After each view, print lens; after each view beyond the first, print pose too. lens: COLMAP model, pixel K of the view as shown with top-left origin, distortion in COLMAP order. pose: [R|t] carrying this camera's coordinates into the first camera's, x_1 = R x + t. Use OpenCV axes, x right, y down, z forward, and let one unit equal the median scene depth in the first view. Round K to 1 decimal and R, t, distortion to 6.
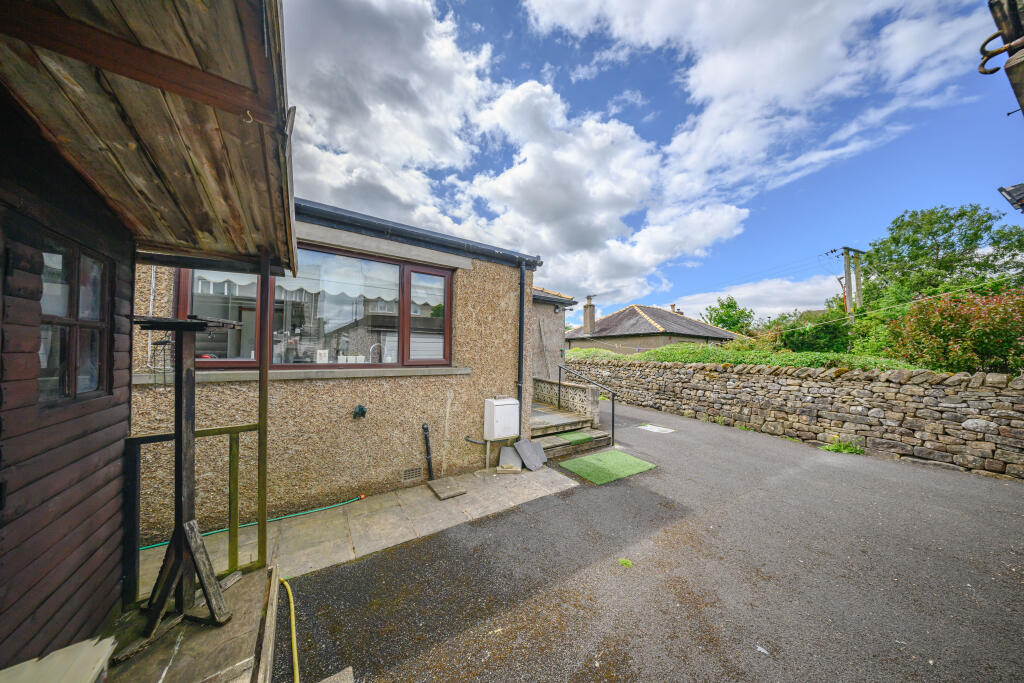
lens RADIAL K [[304.8, 0, 511.0], [0, 304.8, 356.3], [0, 0, 1]] dist [0.000034, 0.000002]
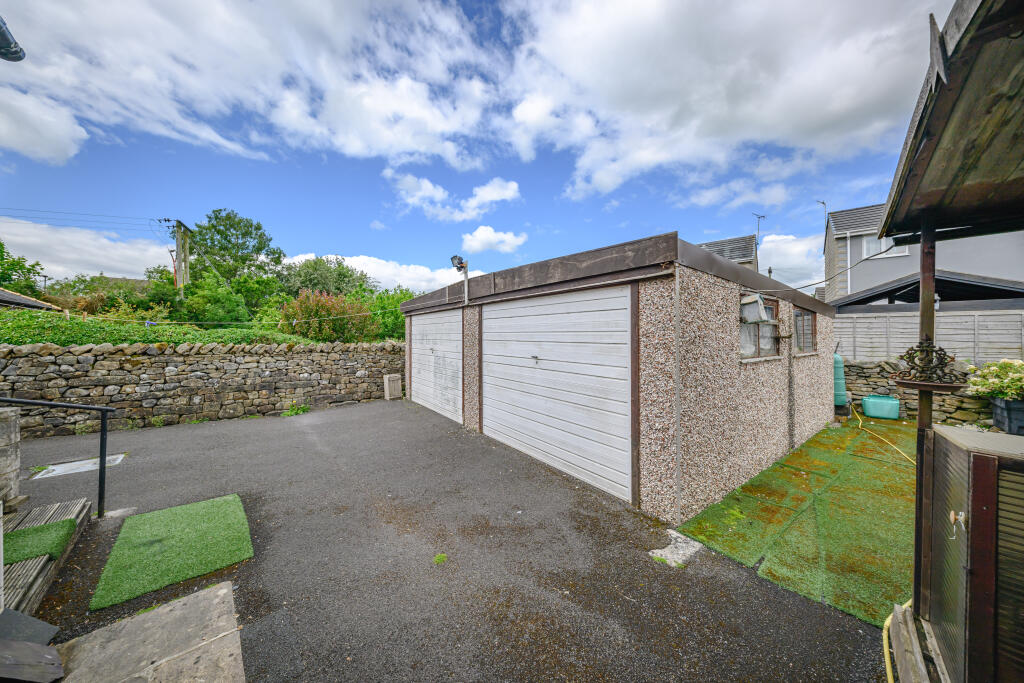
lens RADIAL K [[305.9, 0, 512.0], [0, 305.9, 341.5], [0, 0, 1]] dist [-0.000274, -0.000025]
pose [[-0.171992, -0.030712, 0.984620, -0.206237], [-0.002373, 0.999524, 0.030763, -0.005683], [-0.985096, 0.002954, -0.171983, 0.345837]]
